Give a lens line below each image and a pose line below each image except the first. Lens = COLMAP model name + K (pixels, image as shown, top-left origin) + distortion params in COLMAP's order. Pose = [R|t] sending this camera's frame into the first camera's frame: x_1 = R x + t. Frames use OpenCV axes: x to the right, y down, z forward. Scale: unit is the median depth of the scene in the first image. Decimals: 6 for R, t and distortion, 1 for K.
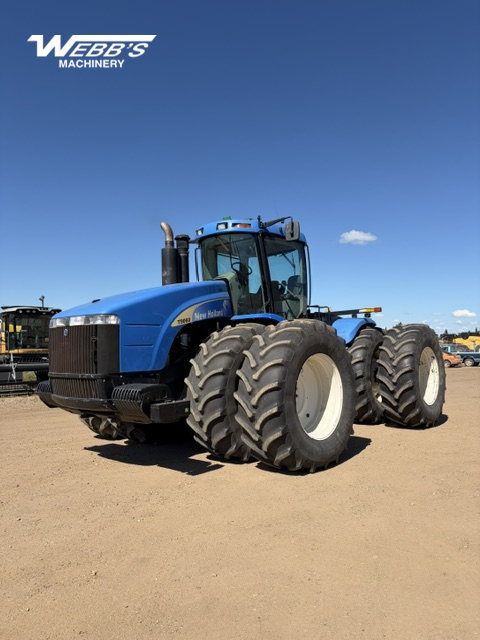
lens RADIAL K [[484.9, 0, 251.4], [0, 484.9, 320.9], [0, 0, 1]] dist [0.092950, -0.001444]
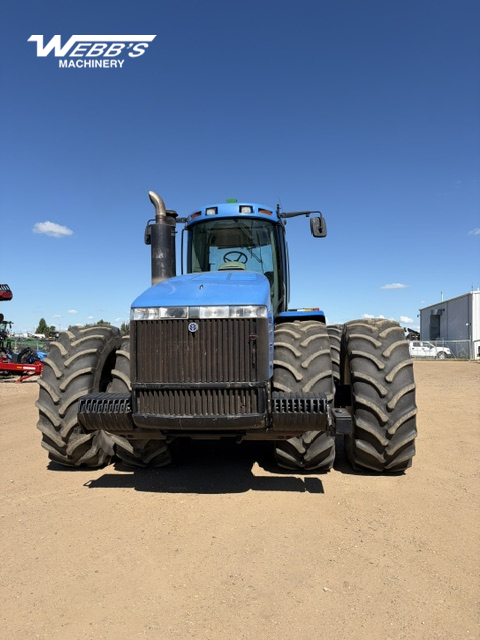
lens RADIAL K [[481.7, 0, 243.5], [0, 481.7, 322.7], [0, 0, 1]] dist [0.028774, -0.007633]
pose [[0.825016, 0.027394, 0.564445, -0.656763], [-0.032921, 0.999458, -0.000388, 0.012969], [-0.564149, -0.018262, 0.825471, 0.331763]]
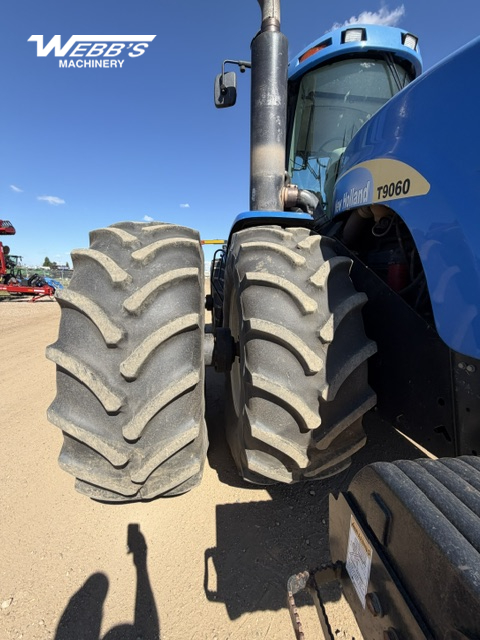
lens RADIAL K [[256.1, 0, 239.4], [0, 256.1, 318.0], [0, 0, 1]] dist [-0.001821, -0.000425]
pose [[0.666097, -0.104137, 0.738559, -0.502515], [-0.059649, 0.979596, 0.191920, 0.069046], [-0.743476, -0.171892, 0.646295, 1.078642]]
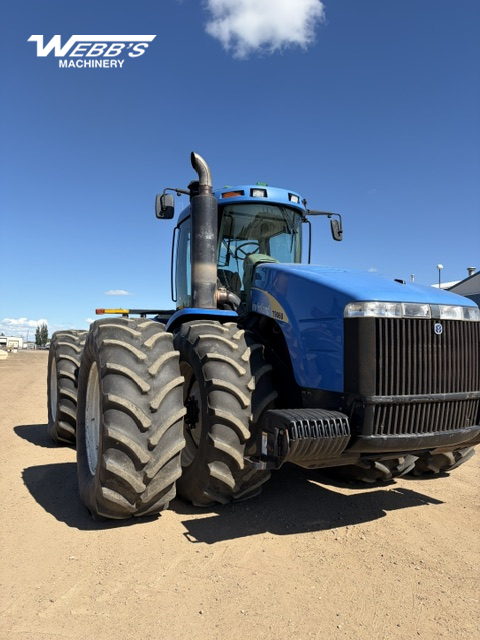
lens RADIAL K [[481.7, 0, 243.5], [0, 481.7, 322.7], [0, 0, 1]] dist [0.028774, -0.007633]
pose [[0.398124, 0.065630, 0.914981, -0.950273], [-0.069832, 0.996711, -0.041108, 0.053079], [-0.914670, -0.047529, 0.401398, 0.893757]]
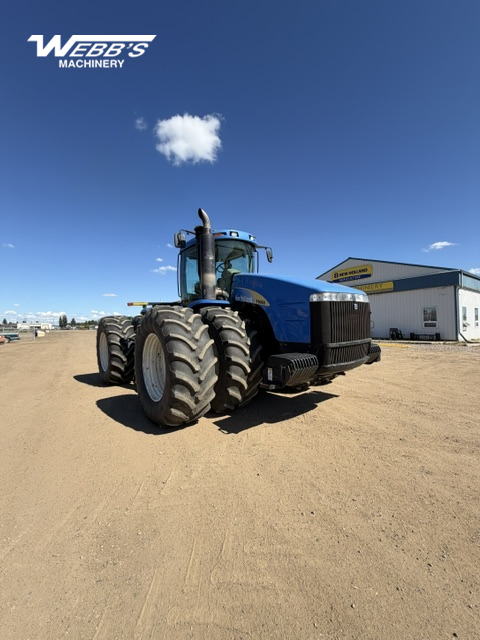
lens RADIAL K [[252.8, 0, 238.9], [0, 252.8, 319.5], [0, 0, 1]] dist [-0.000314, 0.000140]
pose [[0.195867, 0.018821, 0.980450, -0.940002], [-0.030576, 0.999447, -0.013077, 0.064571], [-0.980154, -0.027417, 0.196334, 1.054431]]
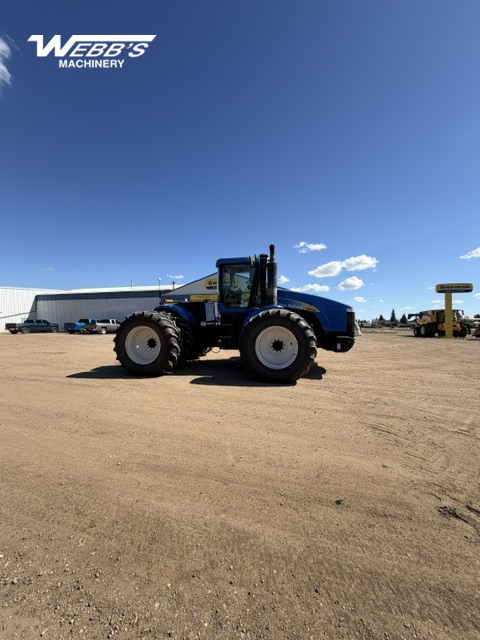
lens RADIAL K [[252.8, 0, 238.9], [0, 252.8, 319.5], [0, 0, 1]] dist [-0.000314, 0.000140]
pose [[-0.451410, 0.016736, 0.892160, -1.170315], [-0.047946, 0.997925, -0.042980, 0.120527], [-0.891028, -0.062177, -0.449671, 1.939594]]
